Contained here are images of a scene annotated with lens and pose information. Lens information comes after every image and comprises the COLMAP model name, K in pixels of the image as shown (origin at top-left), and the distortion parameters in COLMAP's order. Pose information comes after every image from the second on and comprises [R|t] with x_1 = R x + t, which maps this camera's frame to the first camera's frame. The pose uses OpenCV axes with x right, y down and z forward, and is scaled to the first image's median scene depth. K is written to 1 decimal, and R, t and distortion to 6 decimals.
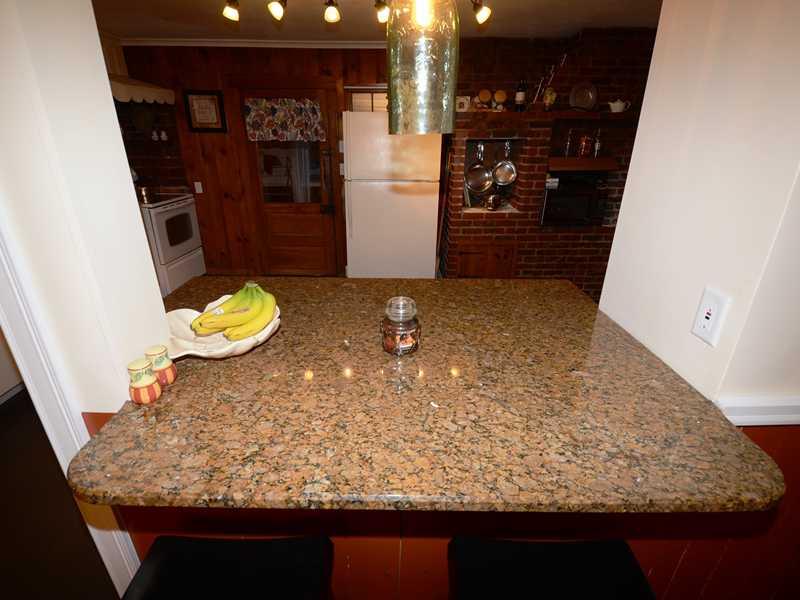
lens RADIAL K [[405.2, 0, 390.2], [0, 405.2, 310.9], [0, 0, 1]] dist [-0.001545, -0.000320]
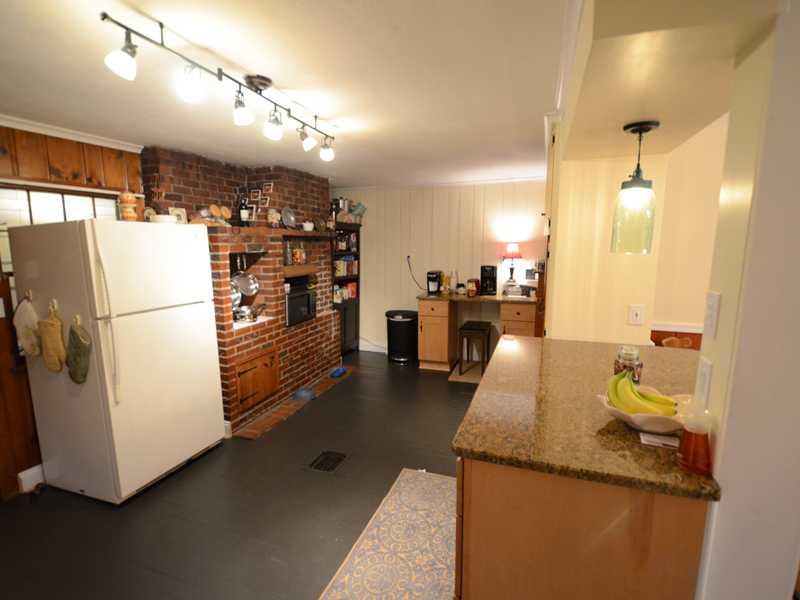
lens RADIAL K [[405.2, 0, 390.2], [0, 405.2, 310.9], [0, 0, 1]] dist [-0.001545, -0.000320]
pose [[0.320656, -0.157490, 0.934011, -0.535004], [0.381973, 0.923845, 0.024640, -0.170821], [-0.866762, 0.348866, 0.356394, 0.367356]]
